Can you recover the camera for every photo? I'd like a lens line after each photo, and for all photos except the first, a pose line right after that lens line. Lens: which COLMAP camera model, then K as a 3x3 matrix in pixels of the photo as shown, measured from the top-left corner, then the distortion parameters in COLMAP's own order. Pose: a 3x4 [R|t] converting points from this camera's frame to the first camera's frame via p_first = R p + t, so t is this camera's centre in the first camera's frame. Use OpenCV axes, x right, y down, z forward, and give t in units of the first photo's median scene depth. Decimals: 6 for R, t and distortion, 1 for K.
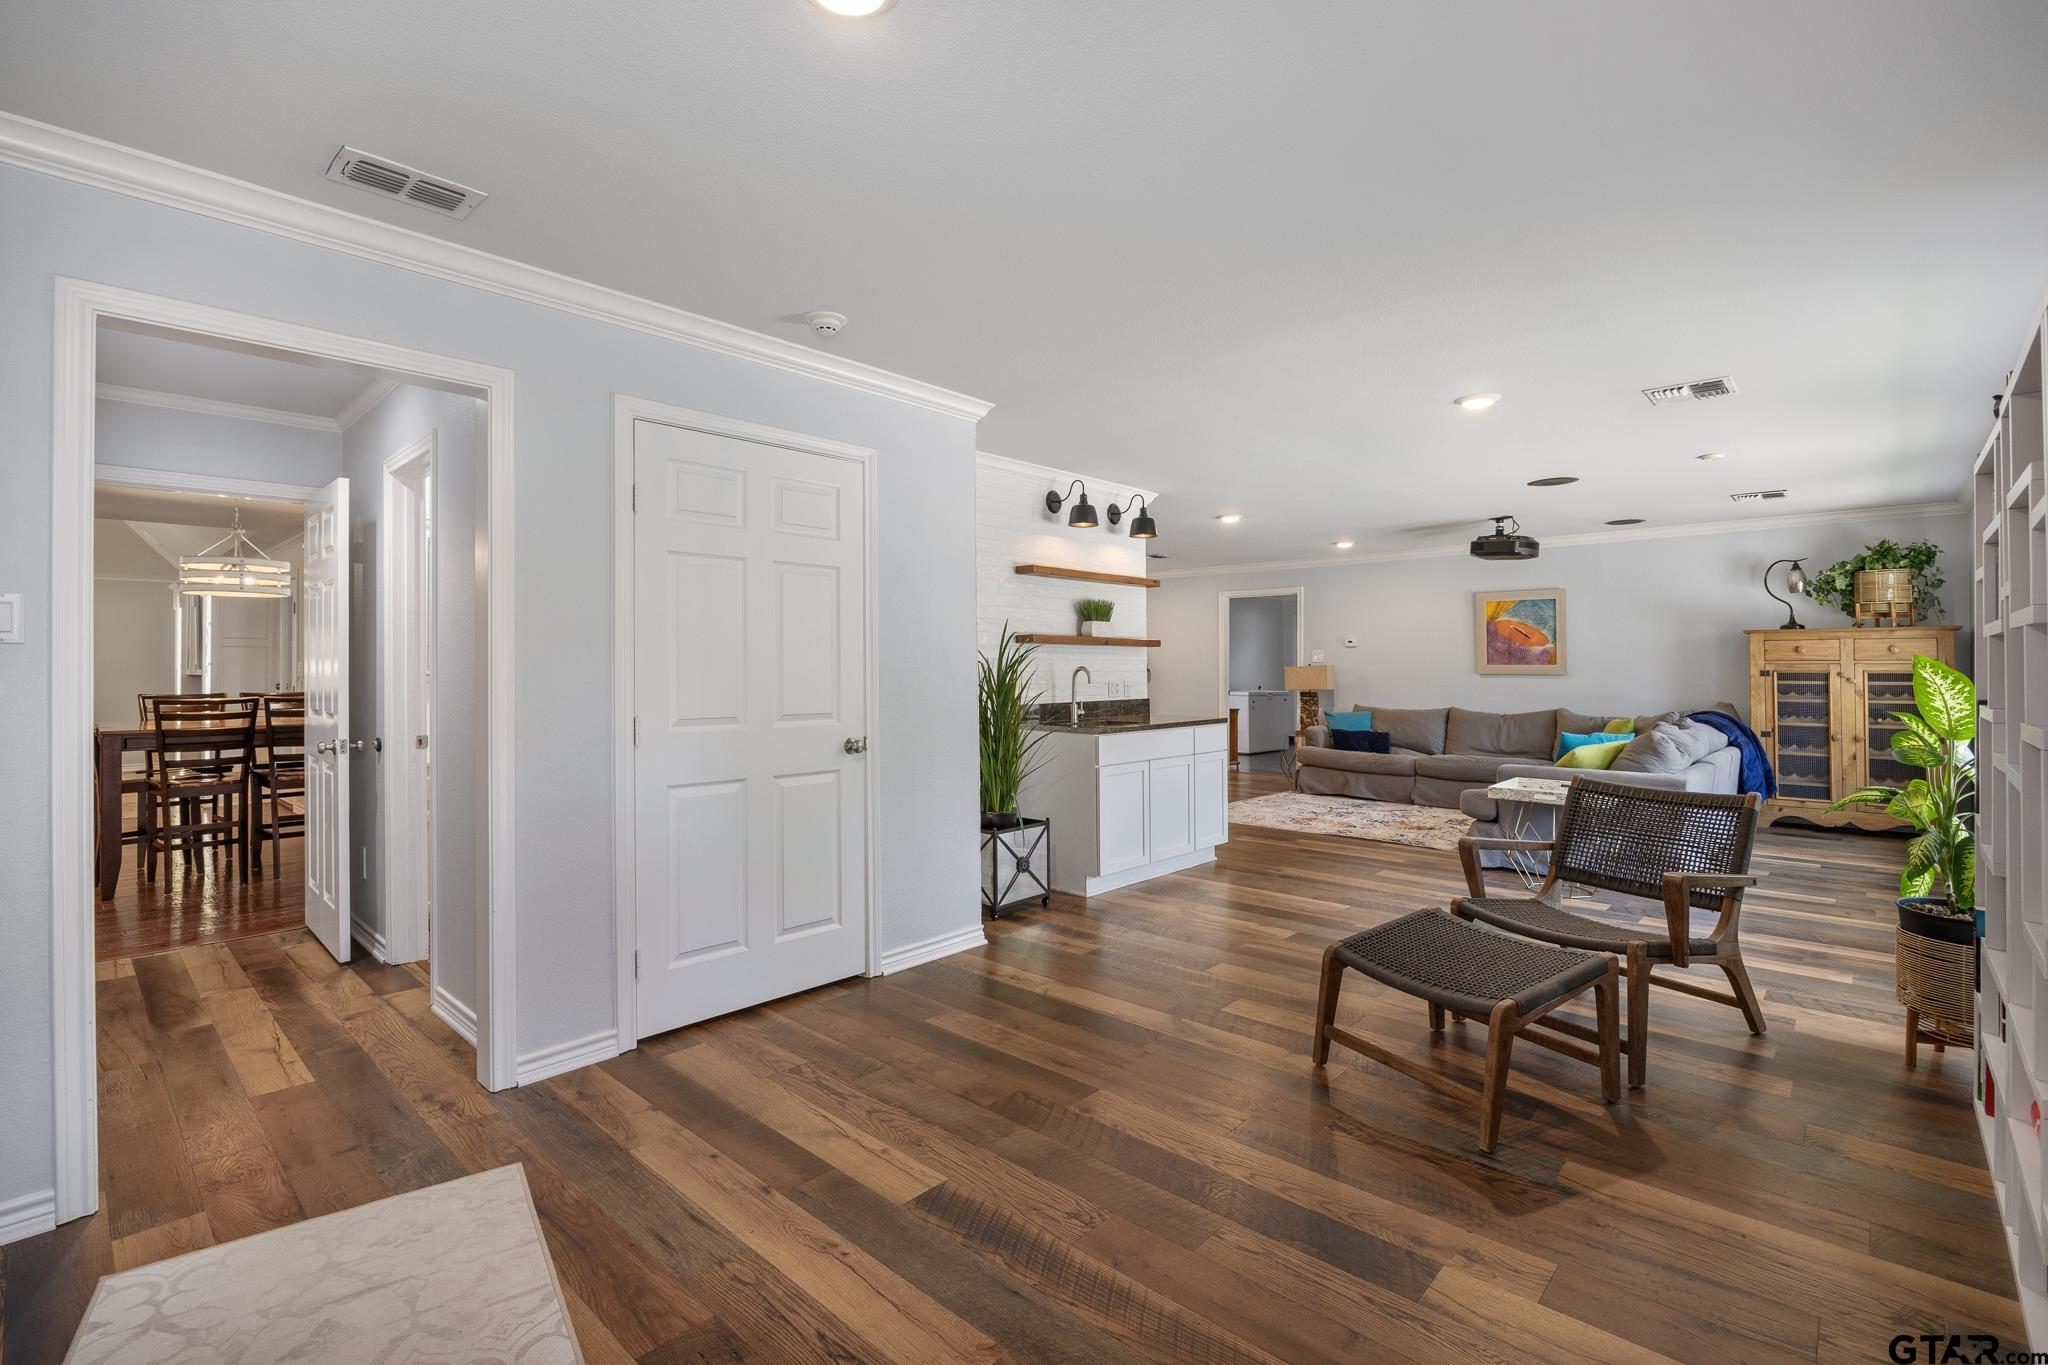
lens RADIAL K [[908.7, 0, 1053.8], [0, 908.7, 666.9], [0, 0, 1]] dist [-0.003954, -0.000575]
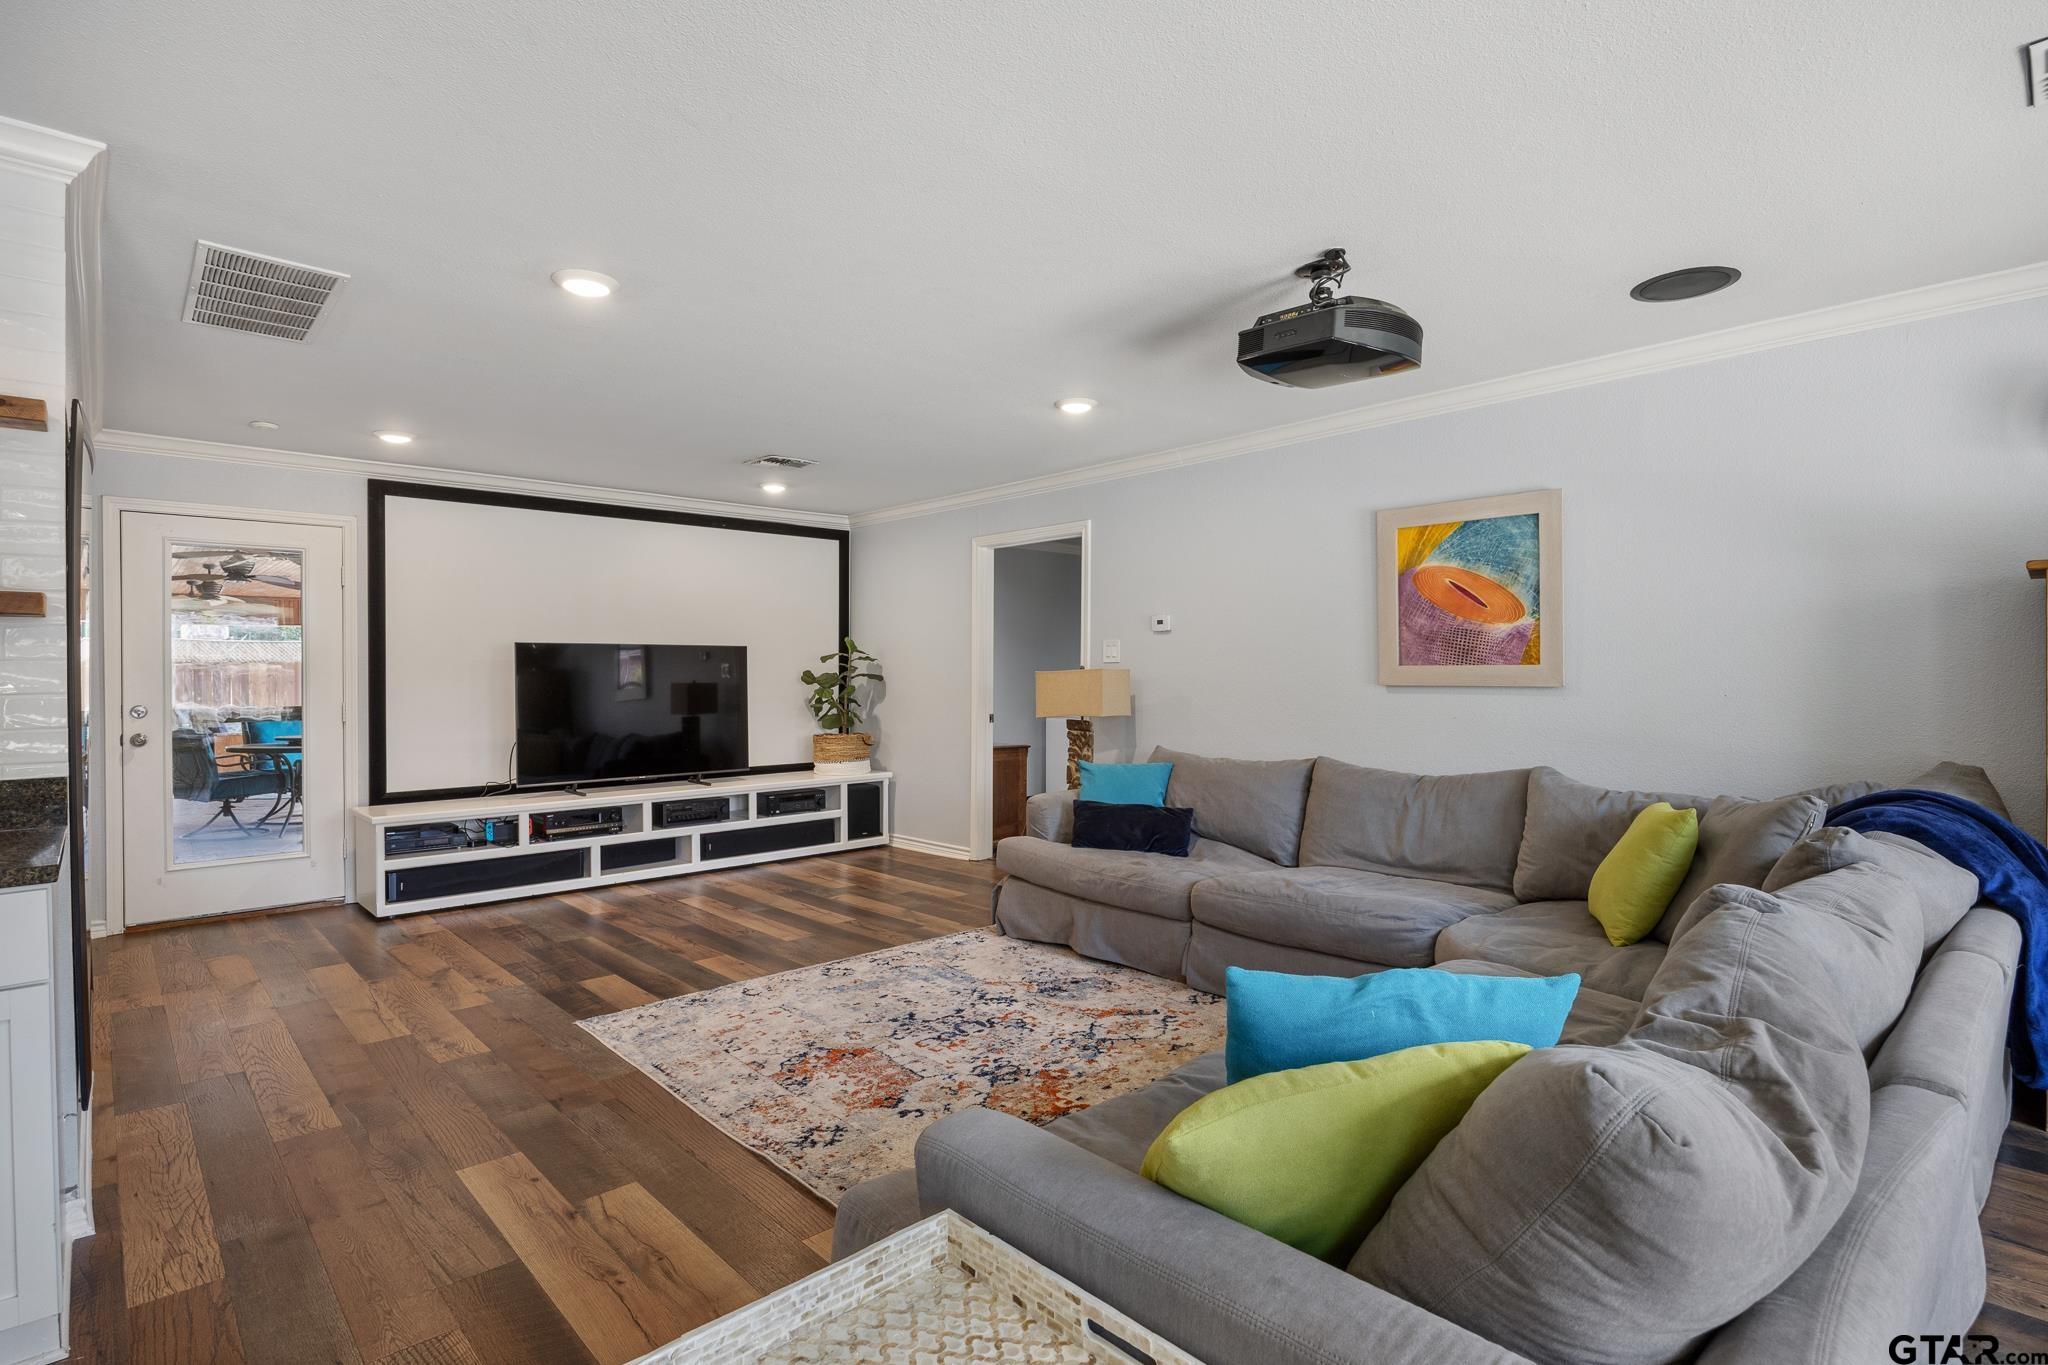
lens RADIAL K [[999.2, 0, 1051.3], [0, 999.2, 691.7], [0, 0, 1]] dist [-0.002743, -0.000739]
pose [[0.997193, -0.005246, -0.074696, 0.364103], [0.006758, 0.999777, 0.020006, -0.000232], [0.074574, -0.020454, 0.997006, 0.515328]]
